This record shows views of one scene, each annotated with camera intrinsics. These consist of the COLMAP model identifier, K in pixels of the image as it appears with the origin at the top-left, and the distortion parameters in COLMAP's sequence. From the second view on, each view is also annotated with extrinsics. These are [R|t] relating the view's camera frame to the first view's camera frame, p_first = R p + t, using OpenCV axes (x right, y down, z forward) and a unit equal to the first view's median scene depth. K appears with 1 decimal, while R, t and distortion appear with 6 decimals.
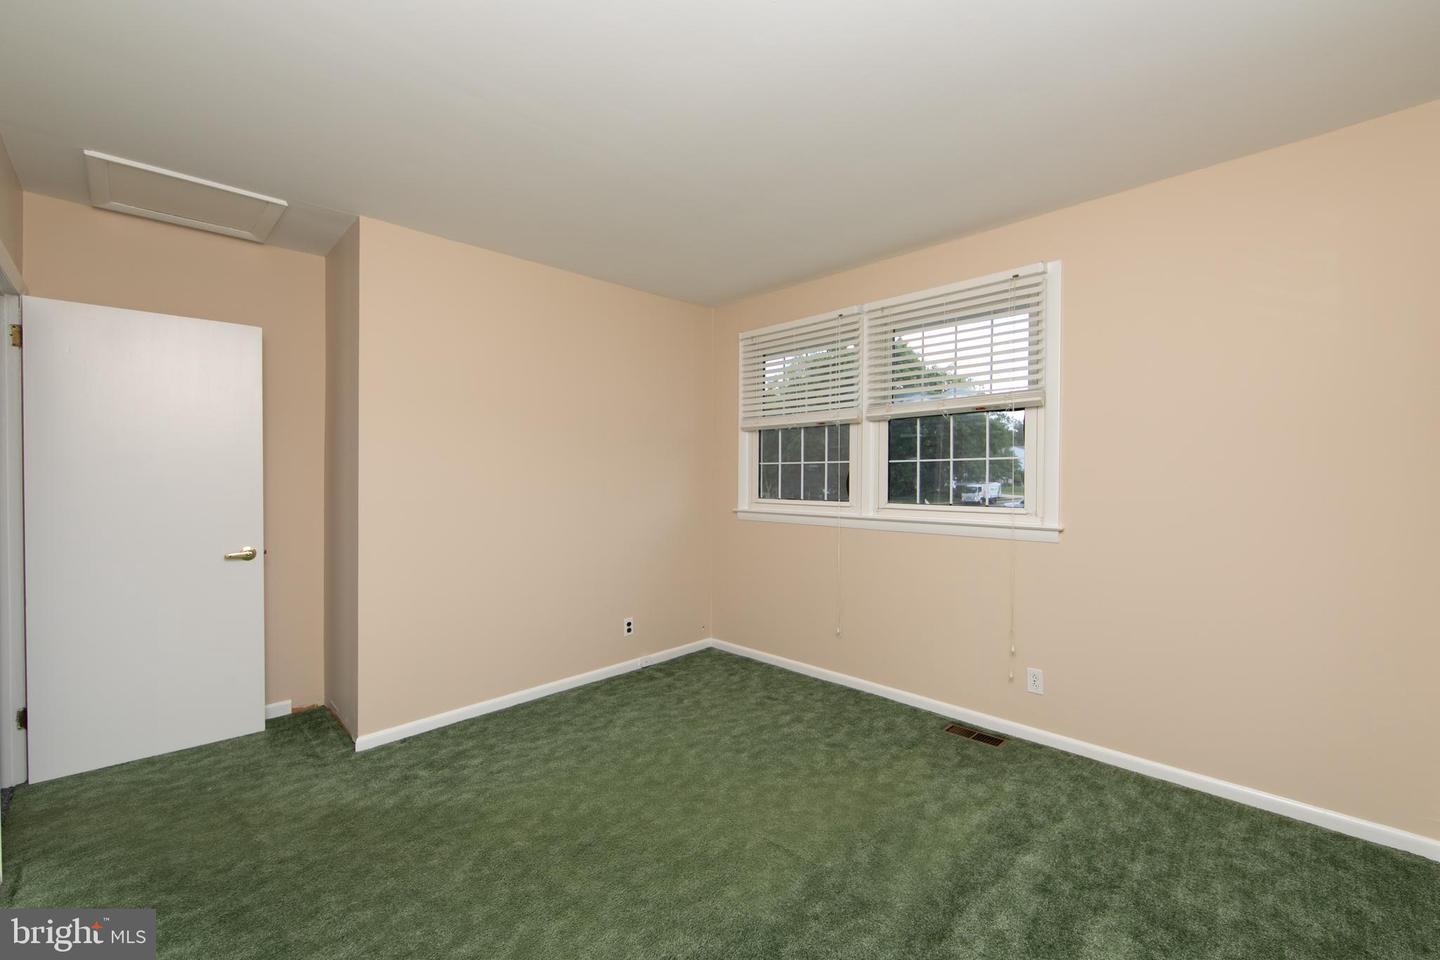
lens RADIAL K [[589.7, 0, 715.3], [0, 589.7, 480.1], [0, 0, 1]] dist [-0.000516, -0.000163]
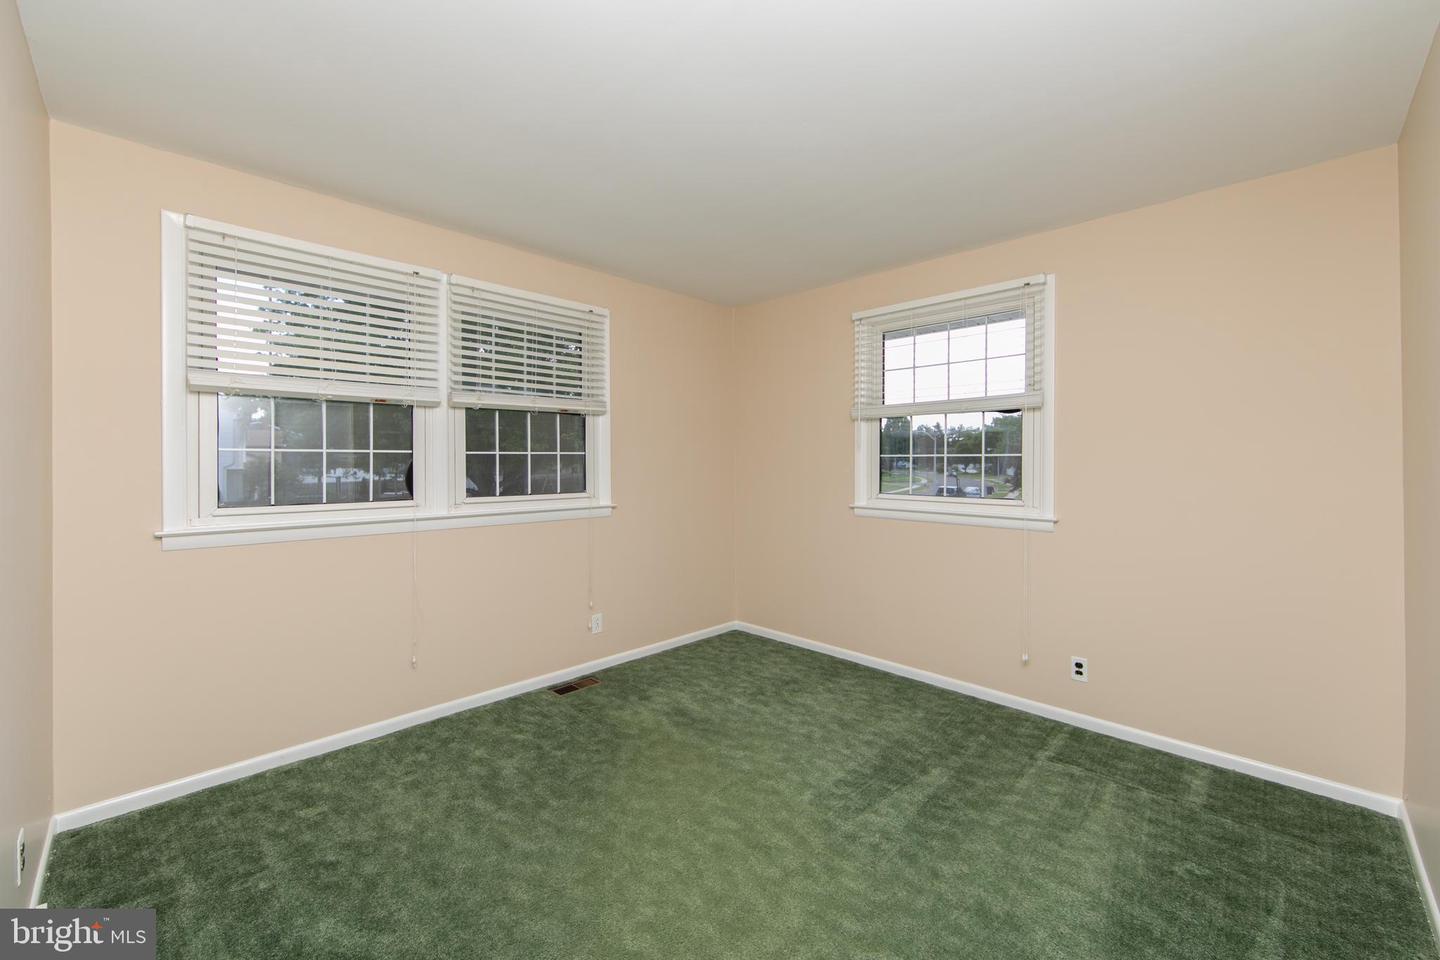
lens RADIAL K [[572.5, 0, 721.7], [0, 572.5, 466.8], [0, 0, 1]] dist [-0.007389, -0.000027]
pose [[-0.012825, -0.000226, 0.999918, -0.719286], [0.015399, 0.999881, 0.000423, -0.004383], [-0.999799, 0.015403, -0.012820, 0.722751]]
